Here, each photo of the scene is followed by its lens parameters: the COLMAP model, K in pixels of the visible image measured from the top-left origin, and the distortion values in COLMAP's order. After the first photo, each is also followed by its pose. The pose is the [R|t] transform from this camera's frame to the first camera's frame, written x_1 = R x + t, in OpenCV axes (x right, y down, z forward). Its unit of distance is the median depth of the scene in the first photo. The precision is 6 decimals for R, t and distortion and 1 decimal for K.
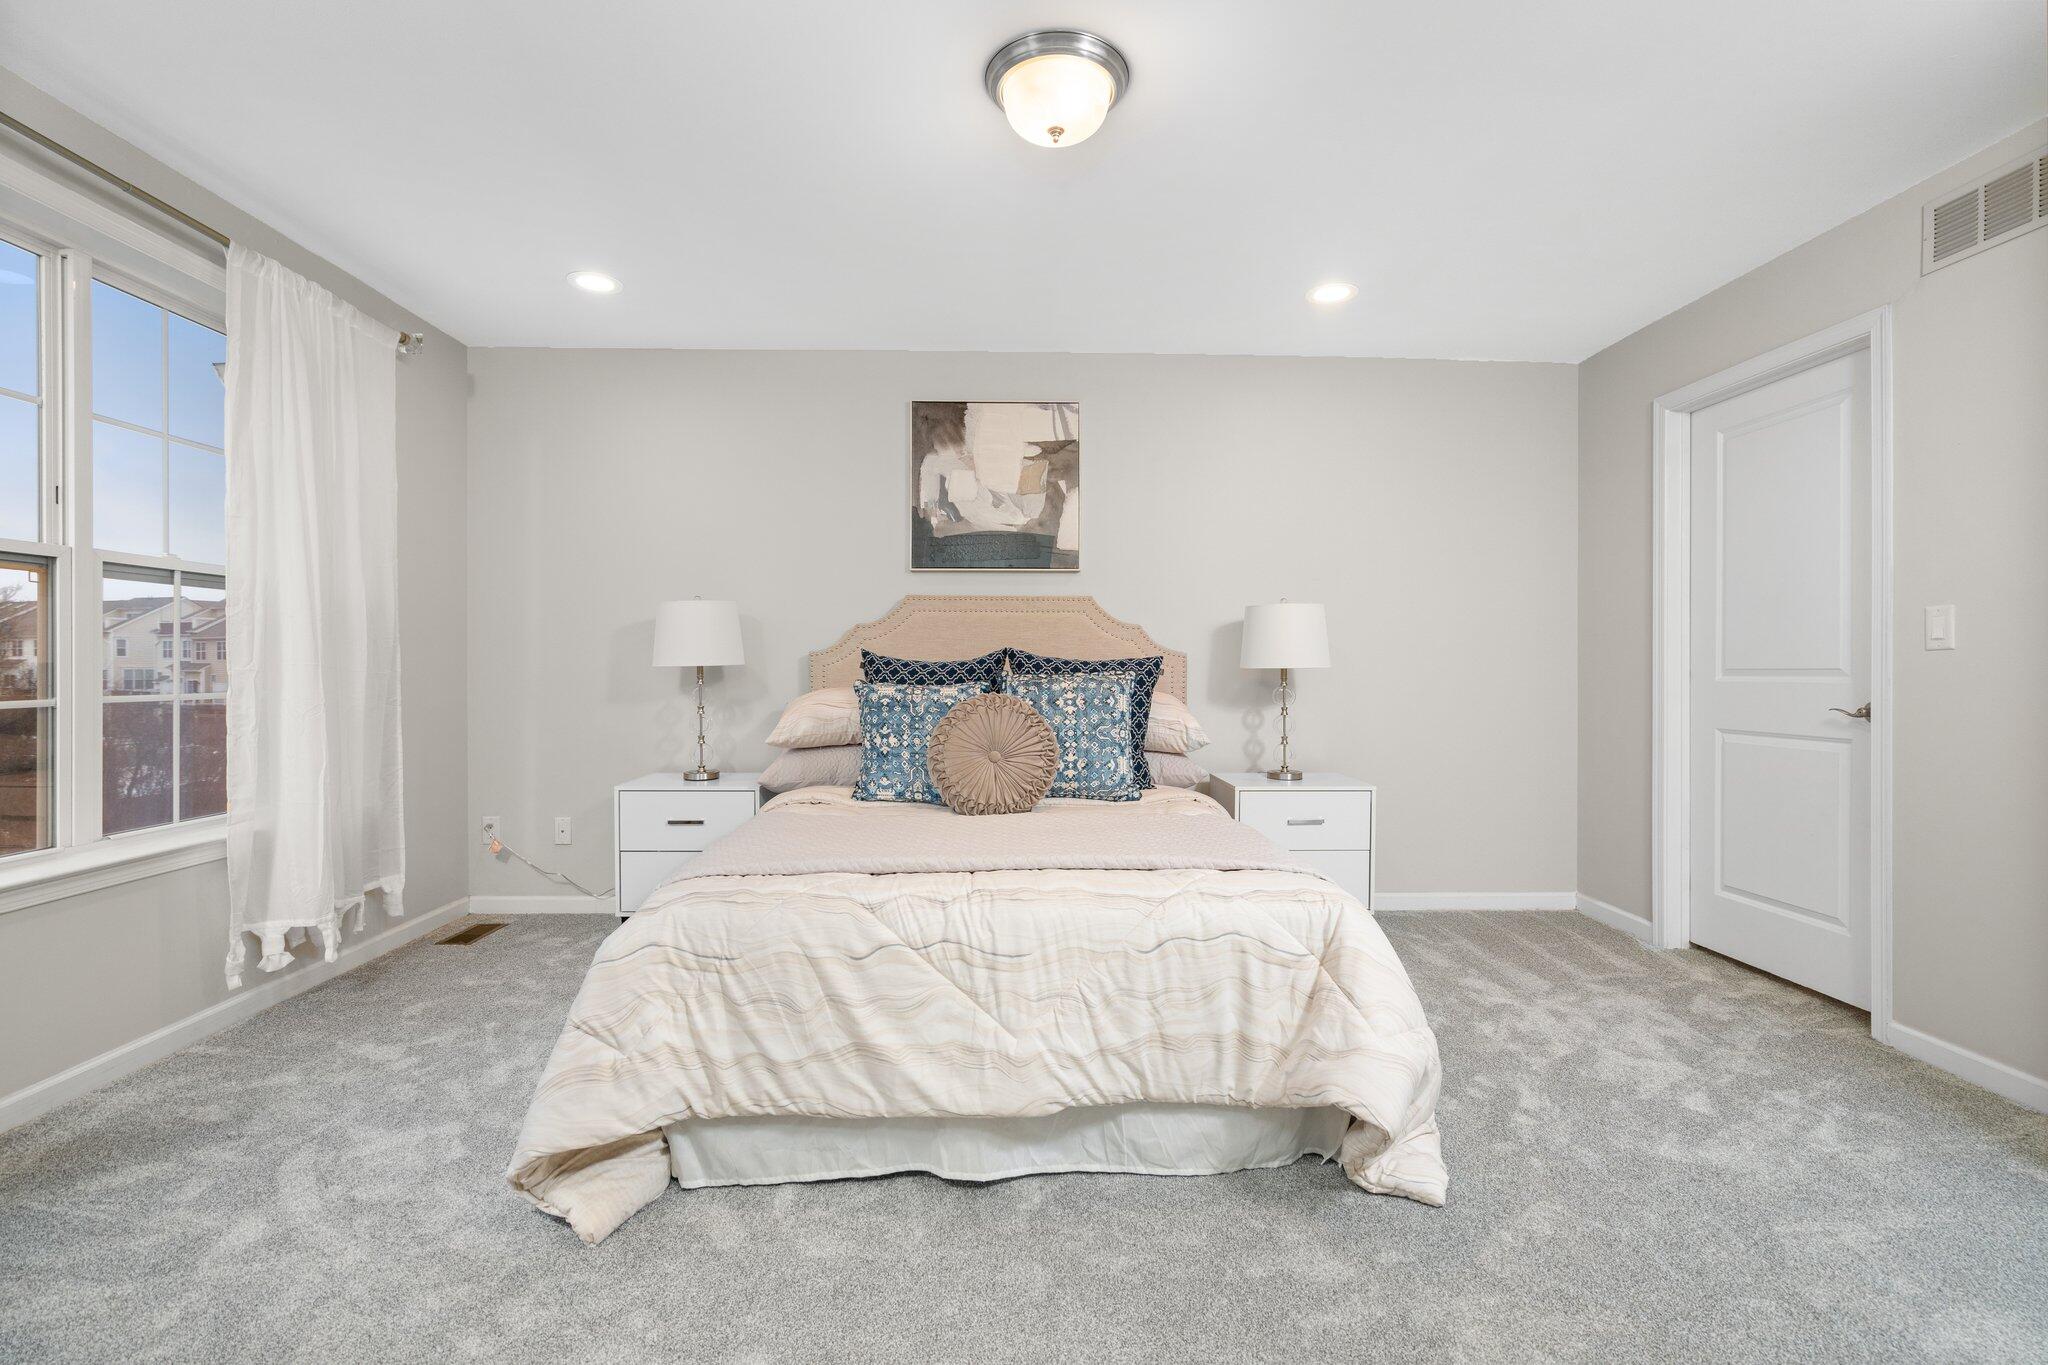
lens RADIAL K [[922.9, 0, 1010.0], [0, 922.9, 680.4], [0, 0, 1]] dist [-0.002936, 0.000560]
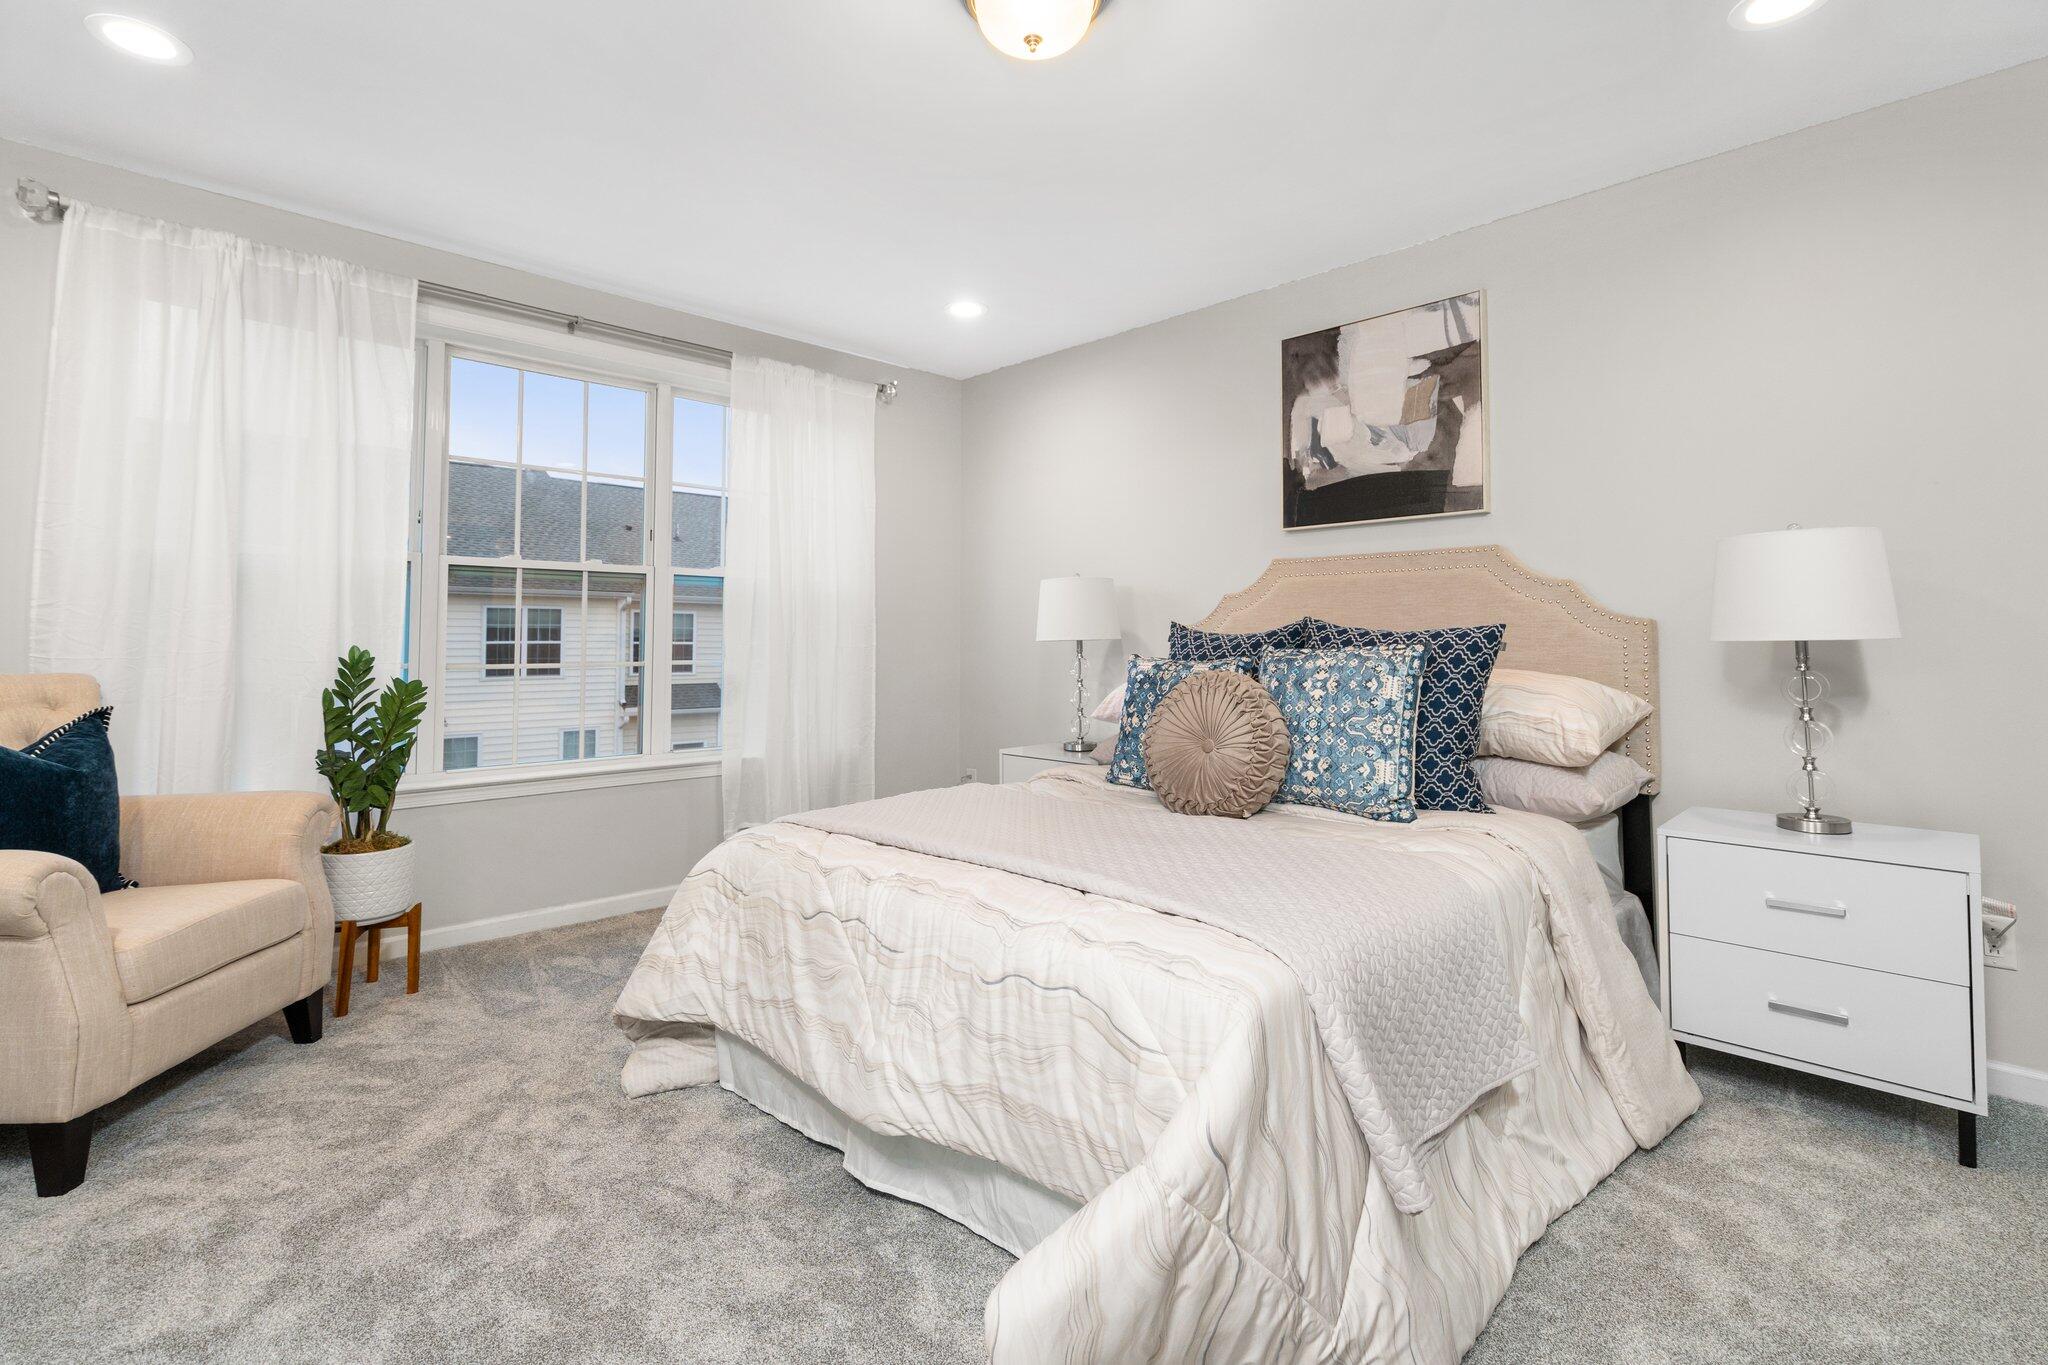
lens RADIAL K [[922.9, 0, 925.2], [0, 922.9, 609.5], [0, 0, 1]] dist [-0.002936, 0.000560]
pose [[0.684837, -0.028088, -0.728154, 0.405334], [-0.010178, 0.998791, -0.048101, 0.001088], [0.728625, 0.040353, 0.683723, 0.215671]]
